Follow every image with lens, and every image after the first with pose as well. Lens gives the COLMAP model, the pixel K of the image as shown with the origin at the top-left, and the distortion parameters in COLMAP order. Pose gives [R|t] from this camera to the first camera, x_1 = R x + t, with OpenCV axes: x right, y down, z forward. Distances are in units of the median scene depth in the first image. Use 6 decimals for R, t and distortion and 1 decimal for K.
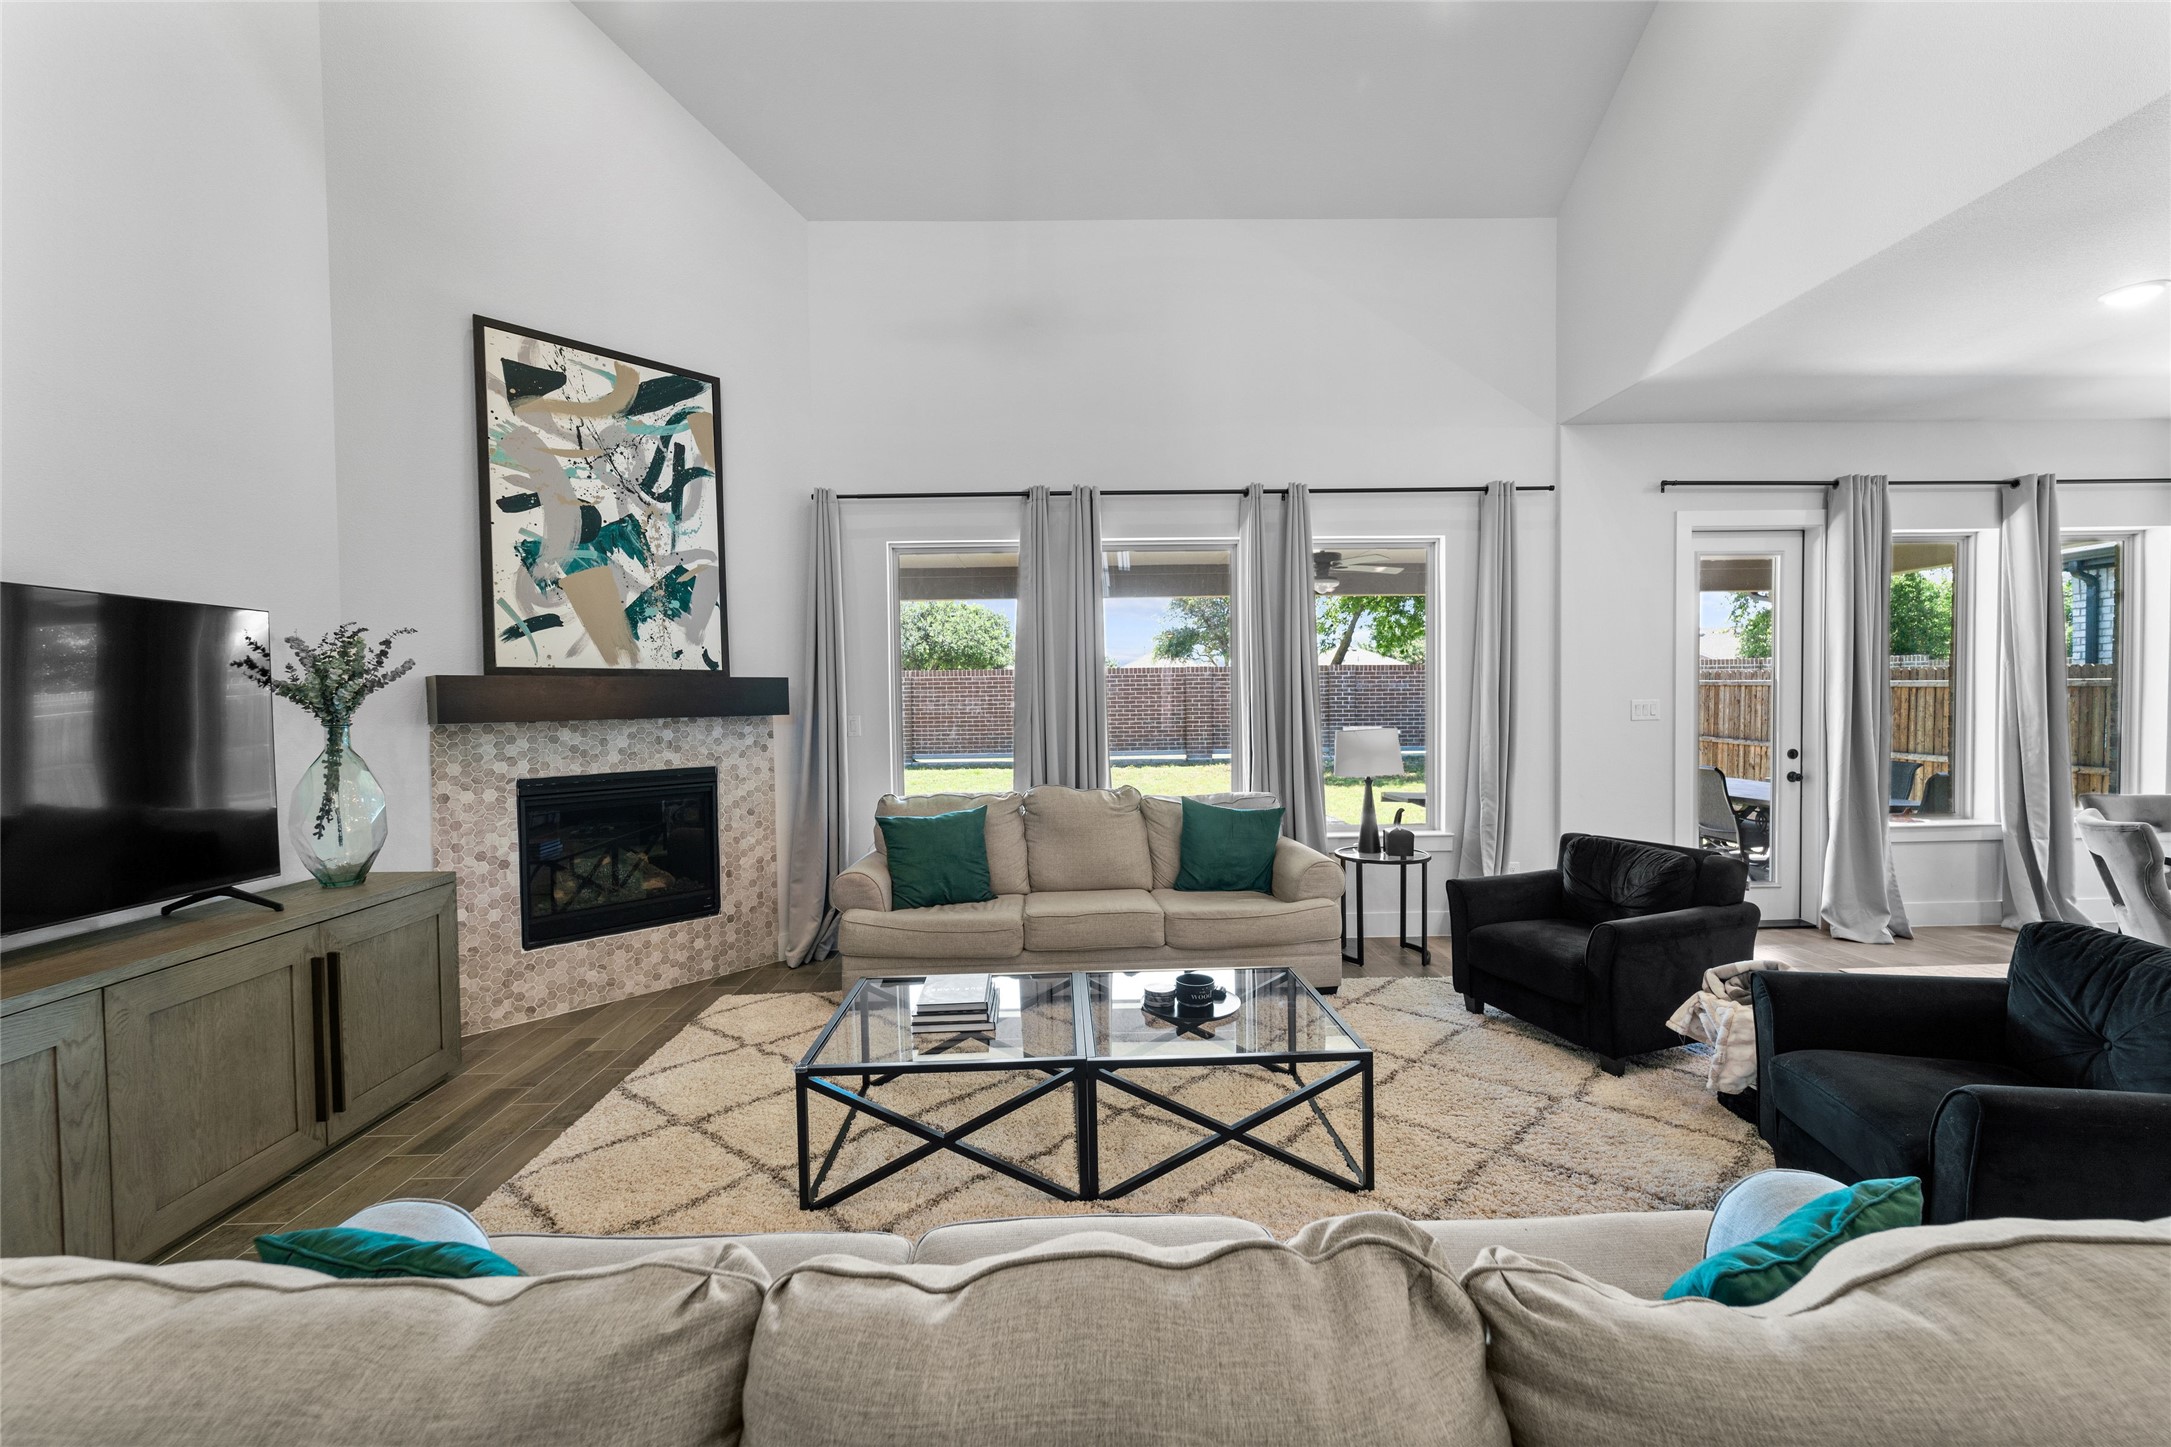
lens RADIAL K [[863.0, 0, 1078.0], [0, 863.0, 727.5], [0, 0, 1]] dist [-0.000134, -0.000050]
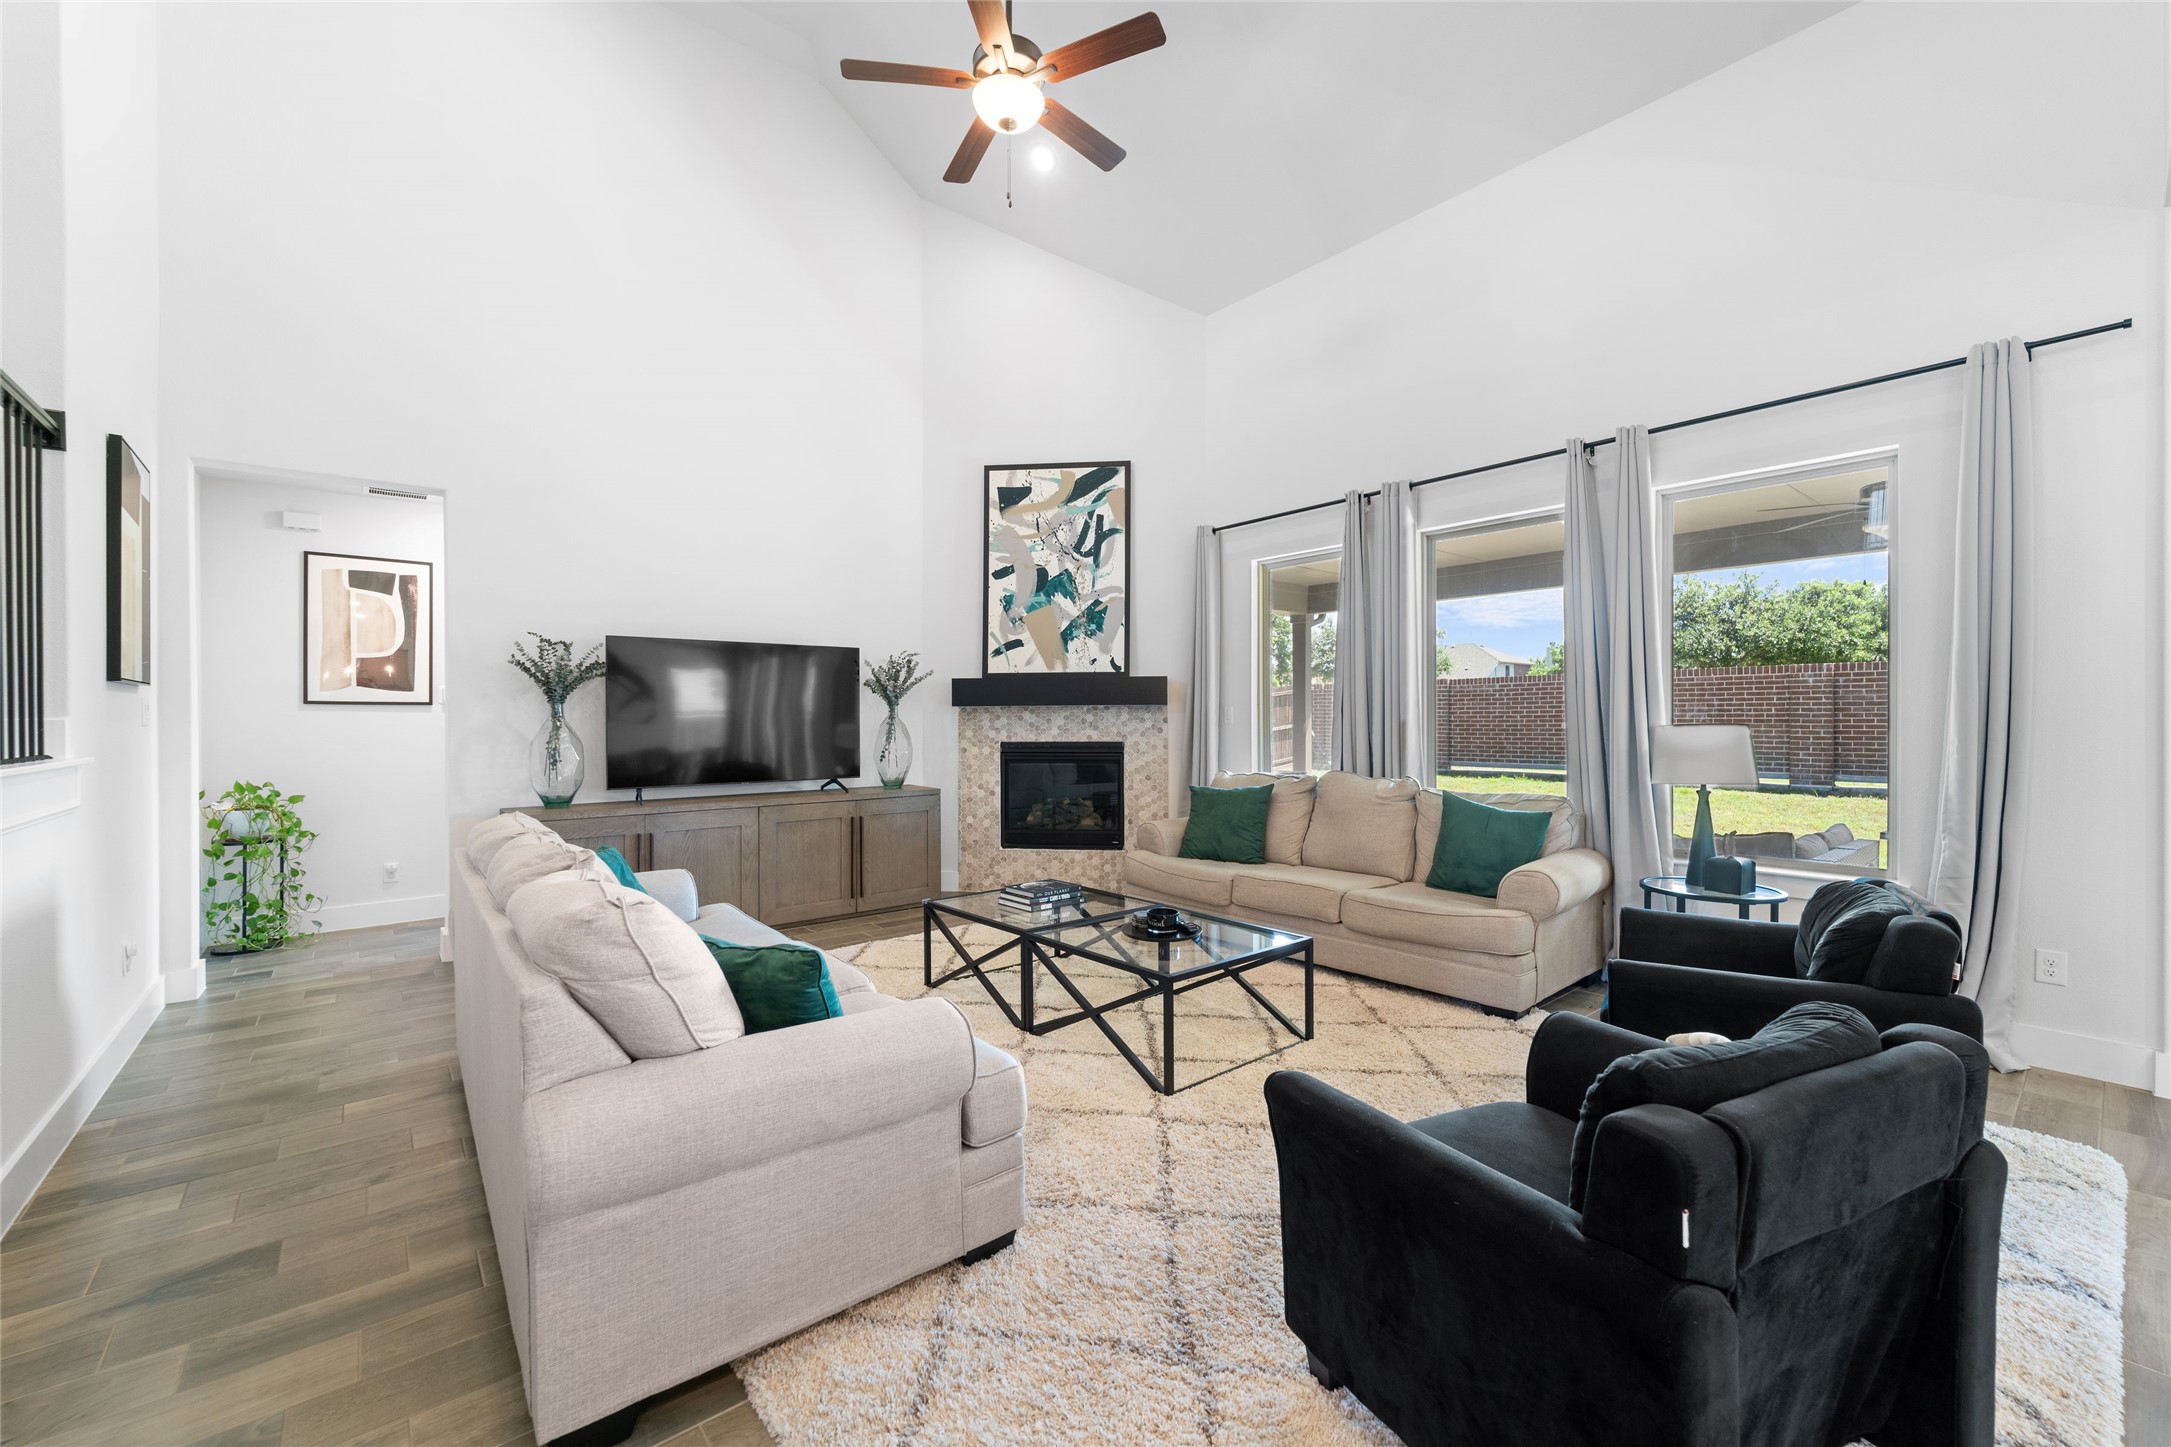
lens RADIAL K [[866.4, 0, 1077.2], [0, 866.4, 718.3], [0, 0, 1]] dist [-0.000752, -0.000035]
pose [[0.618320, 0.013661, -0.785808, 0.665947], [-0.030908, 0.999498, -0.006945, 0.020731], [0.785318, 0.028582, 0.618432, 0.092913]]
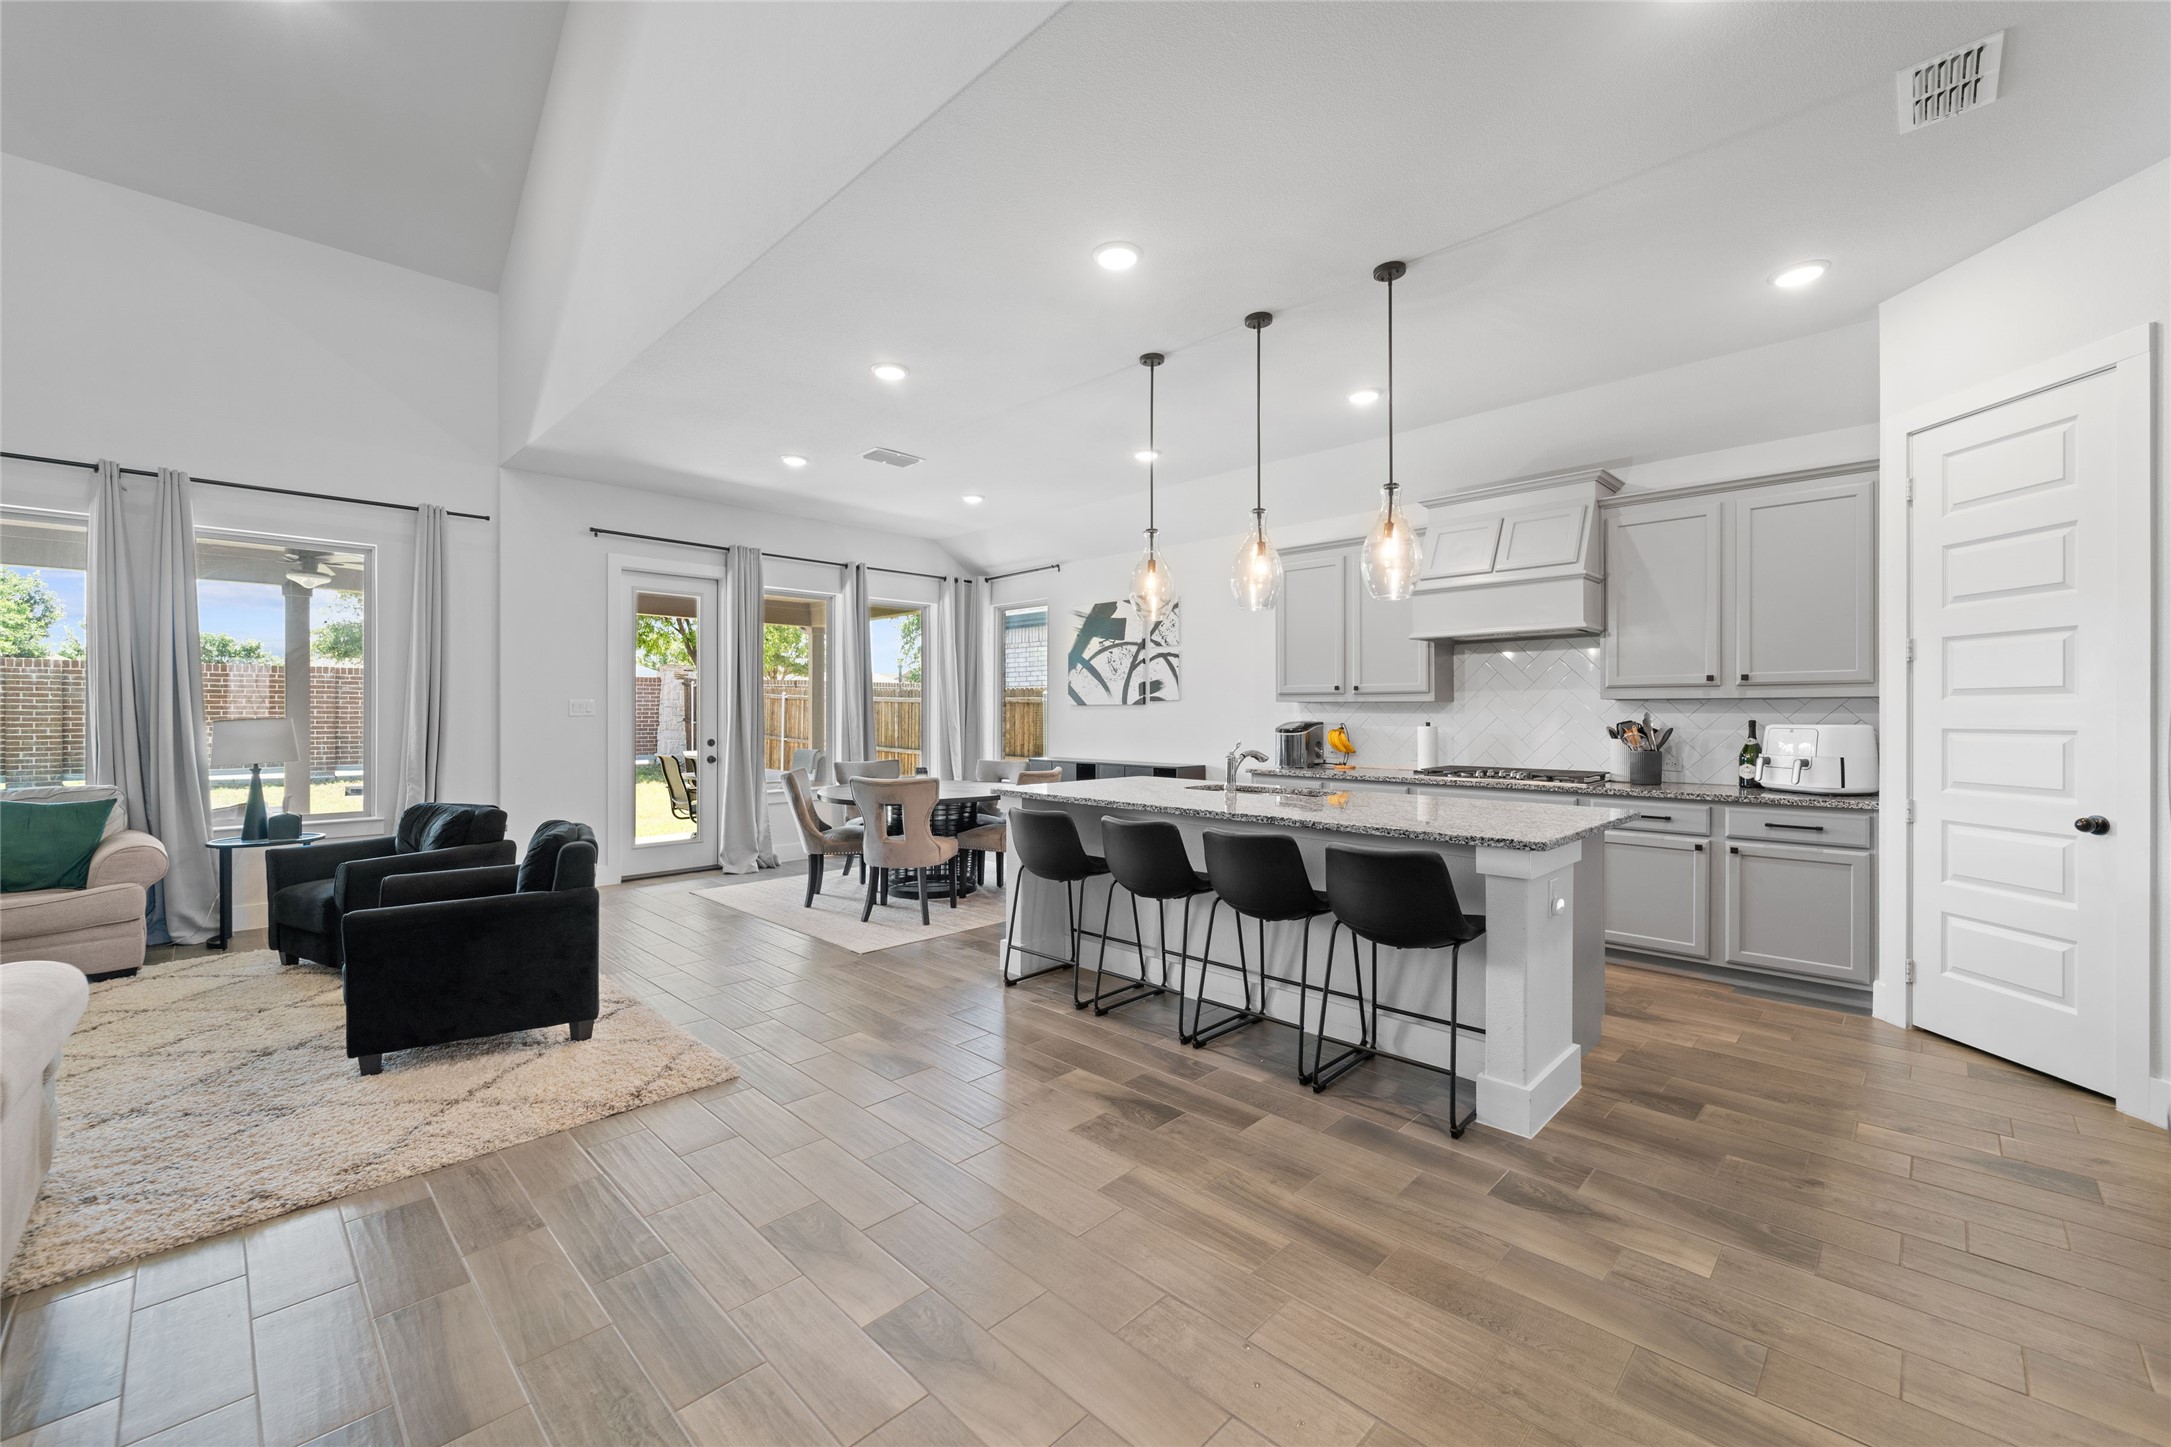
lens RADIAL K [[870.8, 0, 1083.5], [0, 870.8, 716.6], [0, 0, 1]] dist [-0.000978, -0.000450]
pose [[0.719567, 0.011767, 0.694323, 0.363921], [0.011951, 0.999498, -0.029325, 0.045000], [-0.694320, 0.029399, 0.719065, -0.484424]]
